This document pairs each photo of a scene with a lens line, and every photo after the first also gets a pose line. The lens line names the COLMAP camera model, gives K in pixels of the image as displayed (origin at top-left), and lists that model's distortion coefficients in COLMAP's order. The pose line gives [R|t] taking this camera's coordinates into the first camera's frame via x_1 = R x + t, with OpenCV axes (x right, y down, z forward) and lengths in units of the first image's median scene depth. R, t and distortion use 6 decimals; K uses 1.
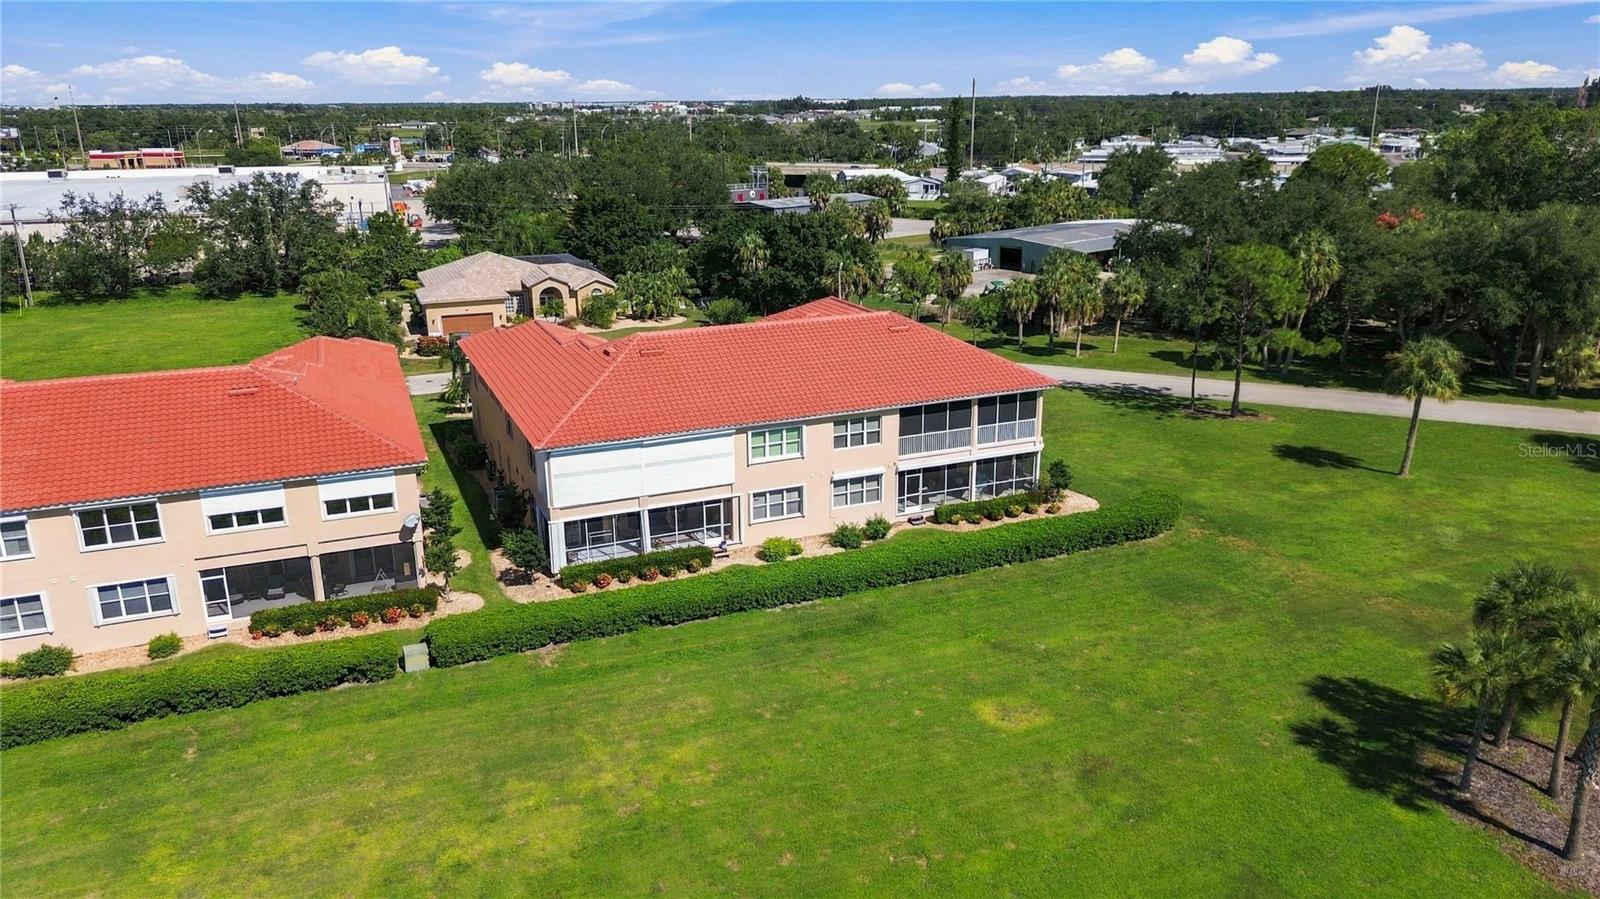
lens RADIAL K [[1136.9, 0, 795.1], [0, 1136.9, 451.0], [0, 0, 1]] dist [0.067051, -0.068405]
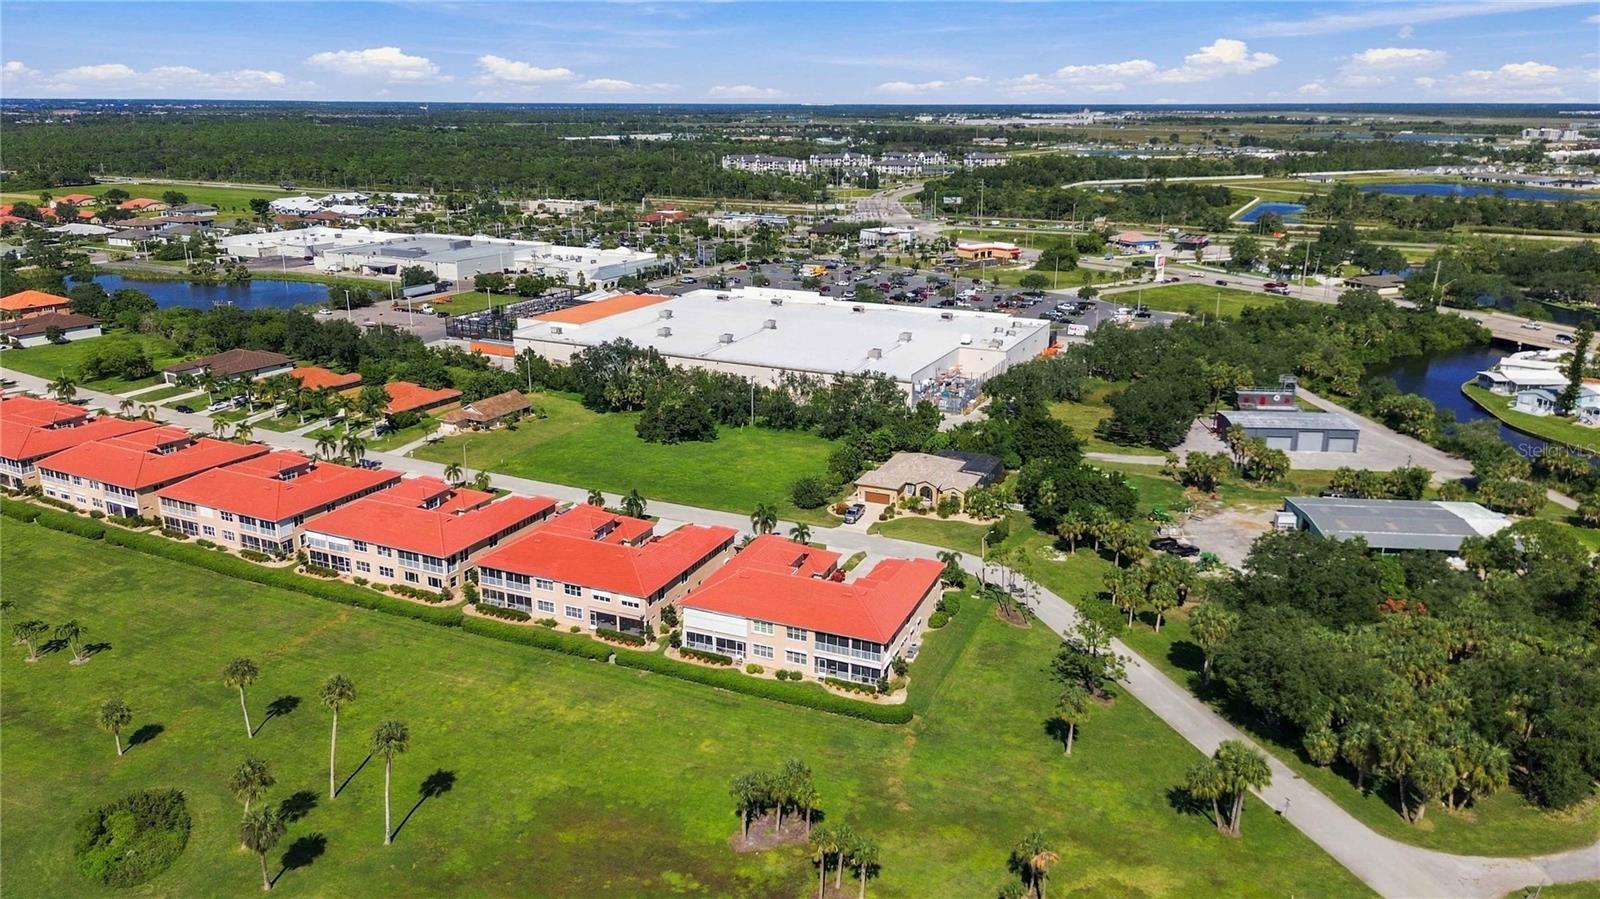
lens RADIAL K [[1136.9, 0, 795.1], [0, 1136.9, 436.6], [0, 0, 1]] dist [0.067051, -0.068405]
pose [[0.696810, 0.213412, -0.684771, 1.640753], [-0.220187, 0.972257, 0.078951, -0.623015], [0.682622, 0.095764, 0.724469, -0.804890]]
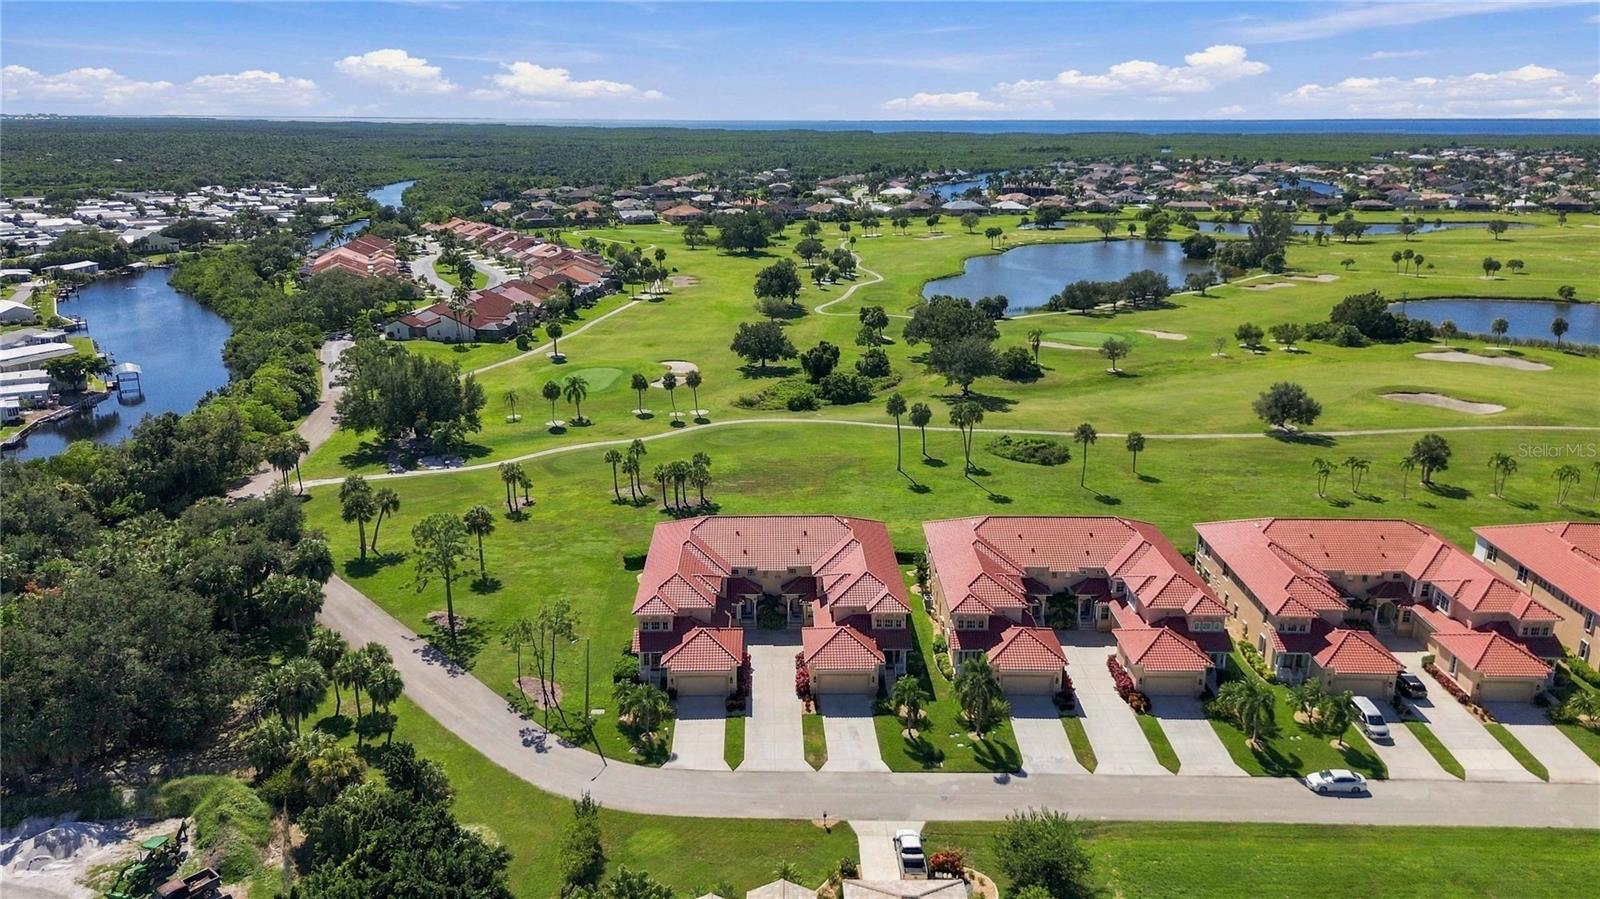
lens RADIAL K [[1136.9, 0, 794.8], [0, 1136.9, 439.8], [0, 0, 1]] dist [0.067051, -0.068405]
pose [[-0.930713, -0.091753, 0.354053, -0.871362], [0.113886, 0.847197, 0.518929, -1.443488], [-0.347566, 0.523296, -0.778048, 2.767294]]
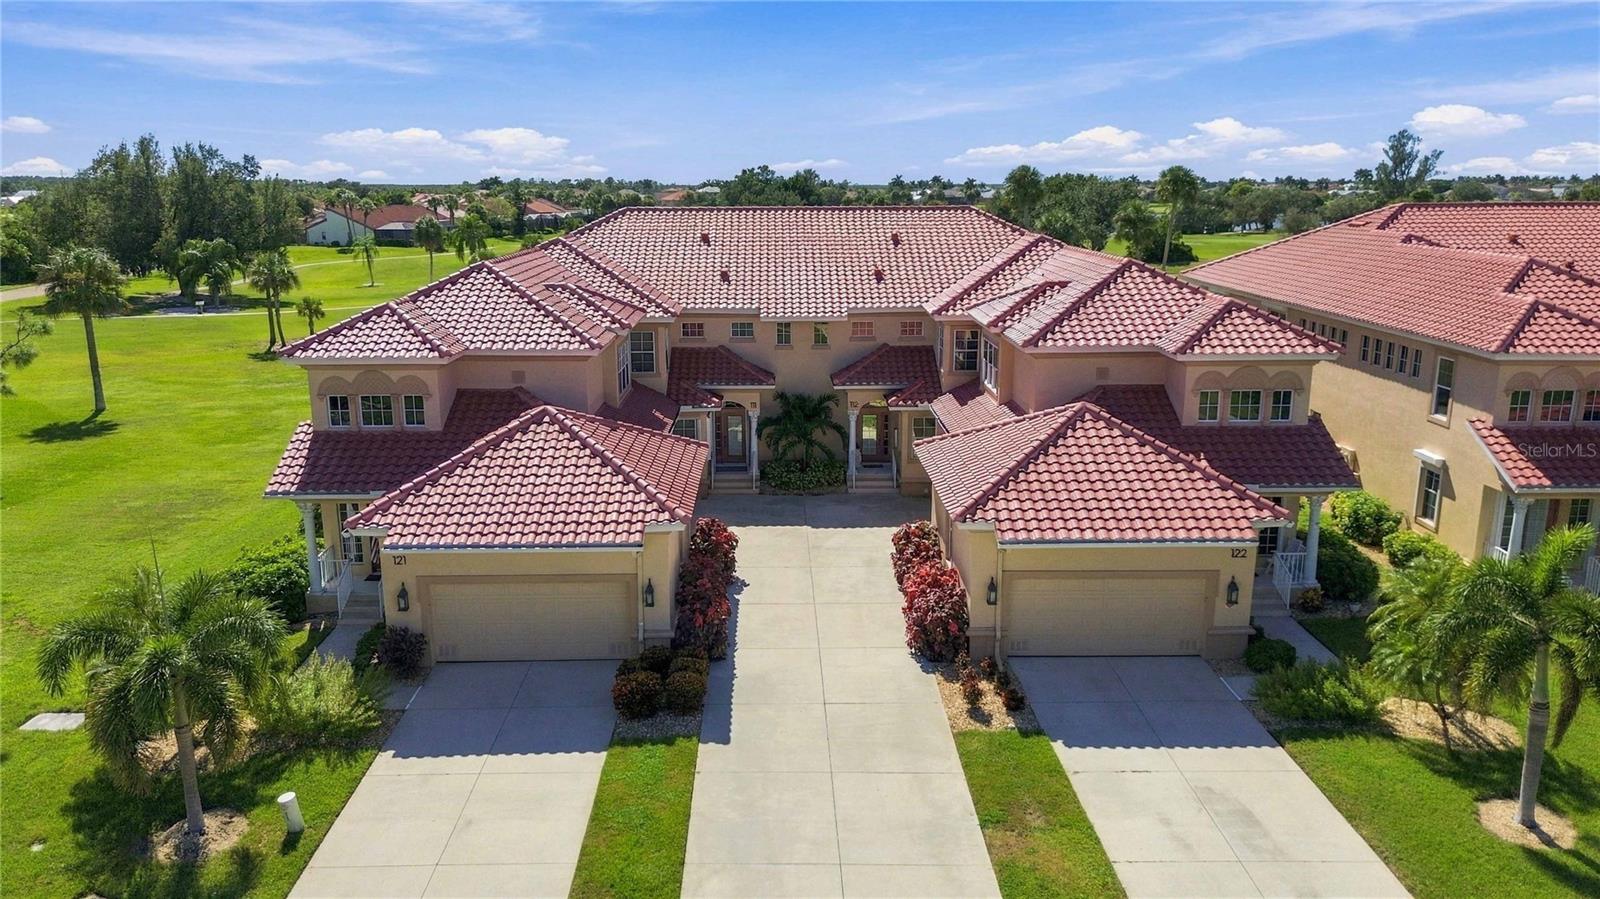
lens RADIAL K [[1136.9, 0, 795.7], [0, 1136.9, 449.4], [0, 0, 1]] dist [0.067051, -0.068405]
pose [[-0.926978, -0.072643, 0.368014, -0.345743], [0.121836, 0.869574, 0.478536, -0.369957], [-0.354778, 0.488430, -0.797226, 1.831799]]
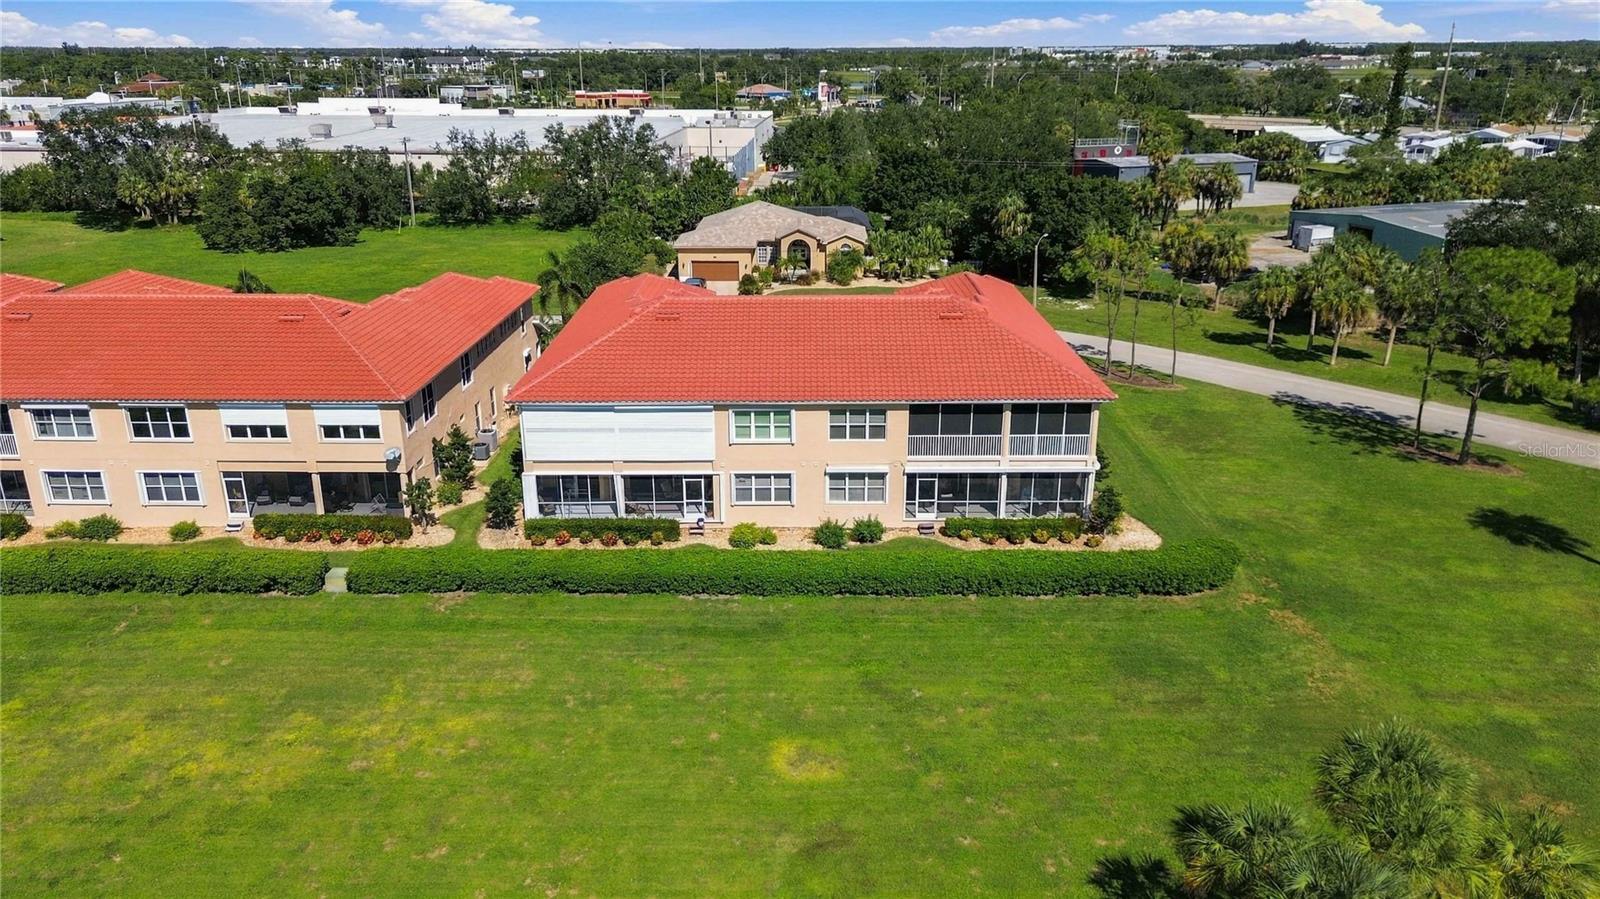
lens RADIAL K [[1136.9, 0, 794.8], [0, 1136.9, 450.9], [0, 0, 1]] dist [0.067051, -0.068405]
pose [[0.920206, 0.137007, -0.366674, 0.353165], [-0.120940, 0.990426, 0.066558, -0.050979], [0.372282, -0.016902, 0.927966, 0.127816]]
